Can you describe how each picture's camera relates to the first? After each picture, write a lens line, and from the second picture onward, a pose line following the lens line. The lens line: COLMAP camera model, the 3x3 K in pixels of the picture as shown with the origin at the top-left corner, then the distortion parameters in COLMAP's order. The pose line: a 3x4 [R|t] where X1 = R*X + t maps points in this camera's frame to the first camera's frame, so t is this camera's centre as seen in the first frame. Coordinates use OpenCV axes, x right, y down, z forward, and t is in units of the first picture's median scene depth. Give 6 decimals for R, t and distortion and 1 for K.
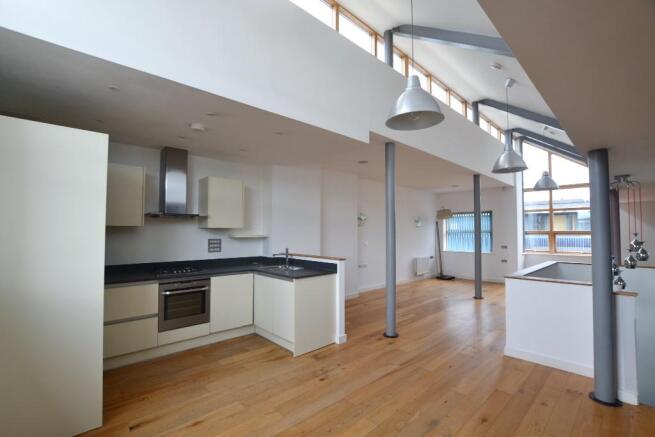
lens RADIAL K [[294.3, 0, 329.0], [0, 294.3, 223.1], [0, 0, 1]] dist [-0.020536, -0.000508]
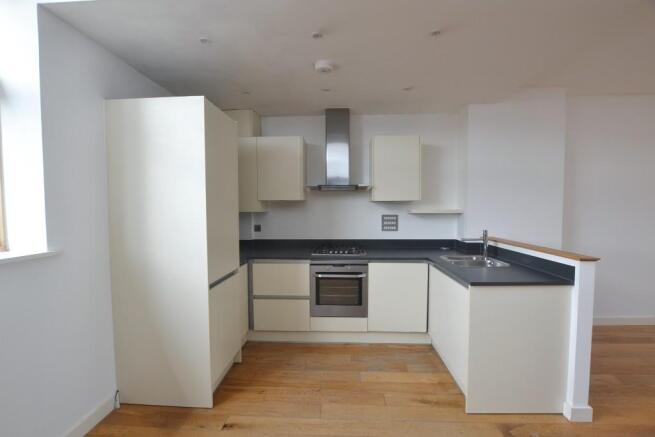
lens RADIAL K [[294.3, 0, 329.0], [0, 294.3, 223.1], [0, 0, 1]] dist [-0.020536, -0.000508]
pose [[0.692739, 0.031158, -0.720515, 0.095437], [0.028094, 0.997142, 0.070131, 0.018303], [0.720641, -0.068825, 0.689884, 0.379425]]
